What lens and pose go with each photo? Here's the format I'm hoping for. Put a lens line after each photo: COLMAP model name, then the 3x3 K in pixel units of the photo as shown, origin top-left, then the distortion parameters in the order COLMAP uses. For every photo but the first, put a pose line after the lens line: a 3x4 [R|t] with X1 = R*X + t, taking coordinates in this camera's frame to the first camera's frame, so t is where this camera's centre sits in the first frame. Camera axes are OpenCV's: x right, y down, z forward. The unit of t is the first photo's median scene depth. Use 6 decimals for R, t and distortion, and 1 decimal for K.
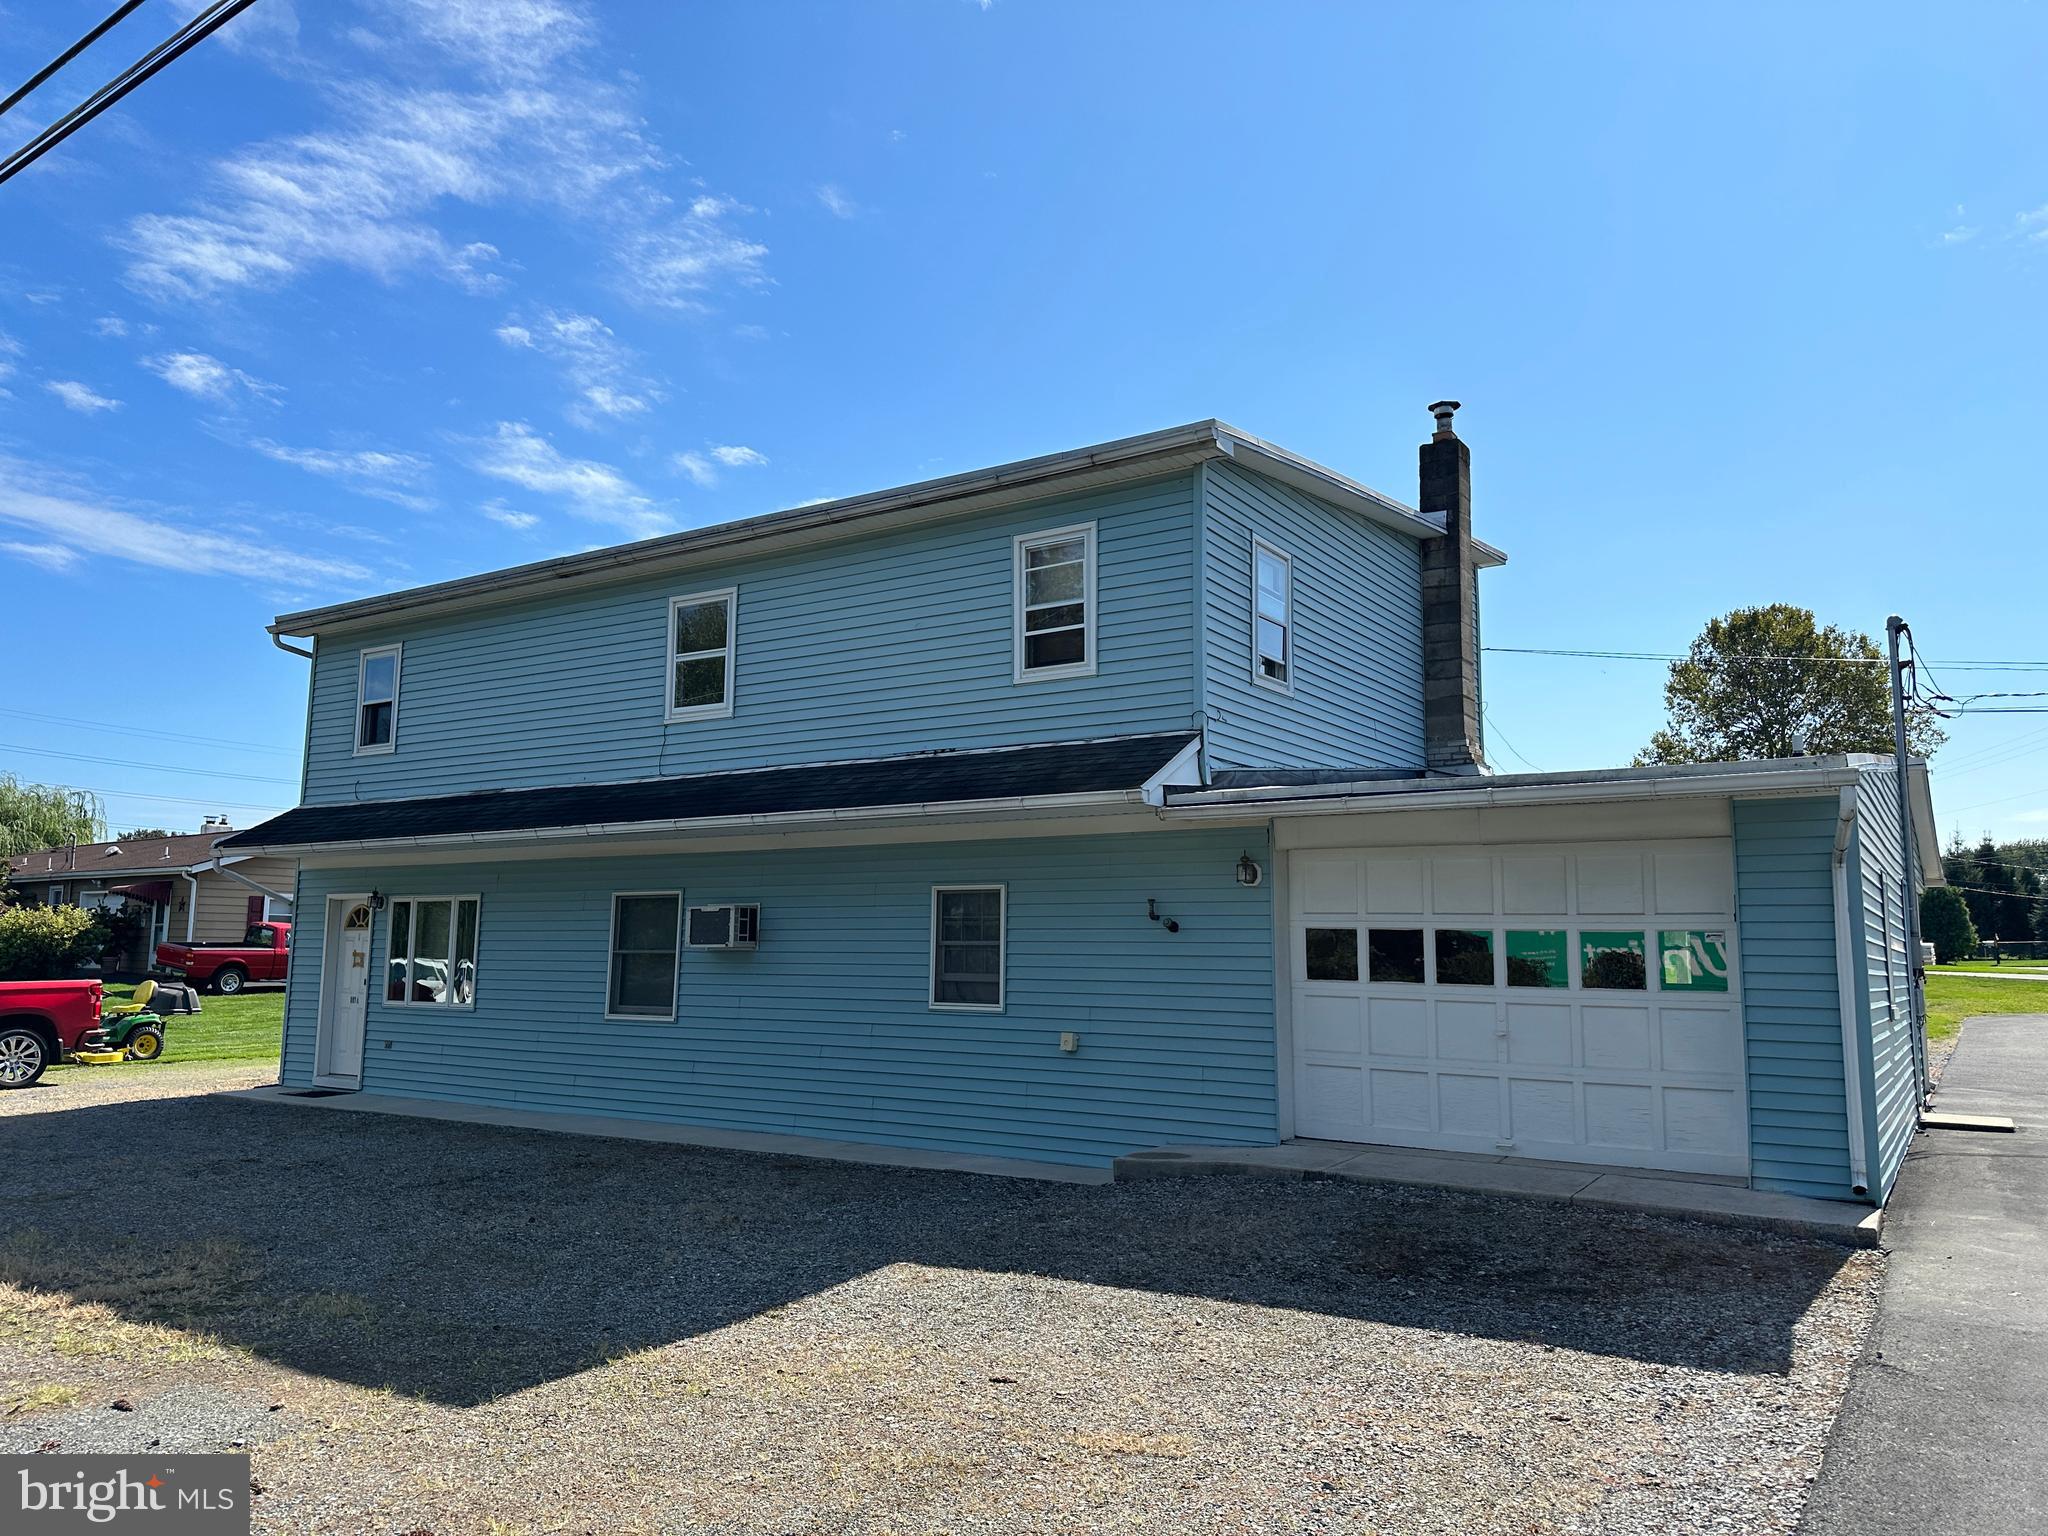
lens RADIAL K [[1428.8, 0, 1029.1], [0, 1428.8, 755.9], [0, 0, 1]] dist [0.128217, -0.164831]
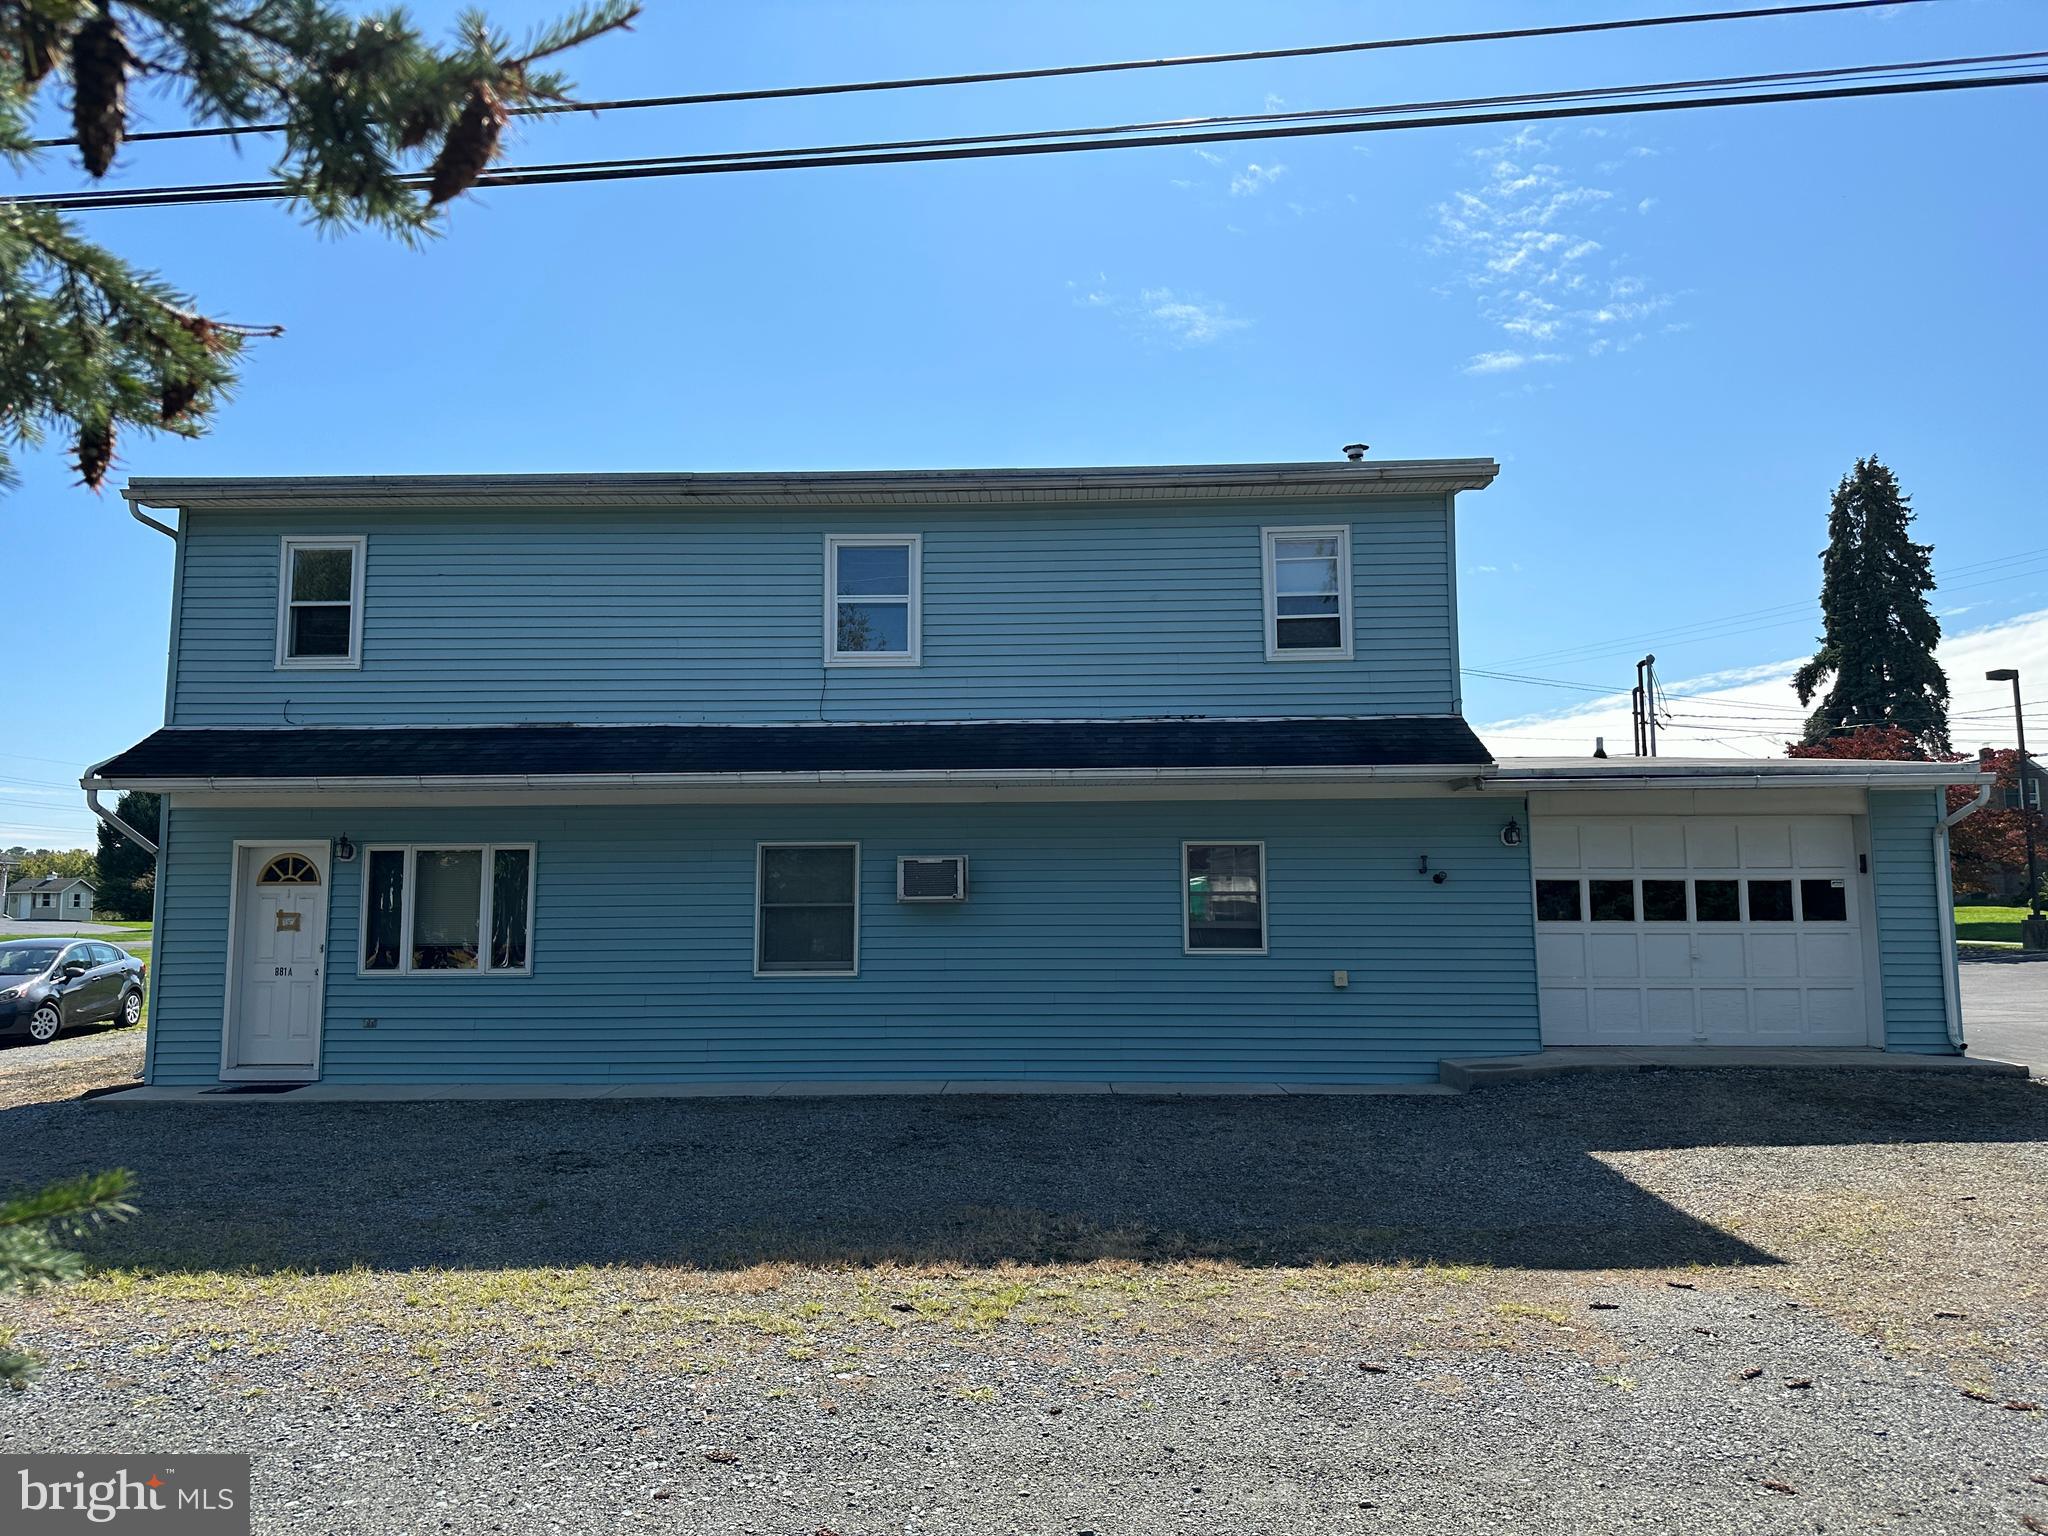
lens RADIAL K [[1428.8, 0, 1029.1], [0, 1428.8, 755.9], [0, 0, 1]] dist [0.128217, -0.164831]
pose [[0.856242, 0.043453, 0.514745, -0.642128], [-0.057419, 0.998287, 0.011242, 0.018572], [-0.513375, -0.039182, 0.857270, 0.119615]]
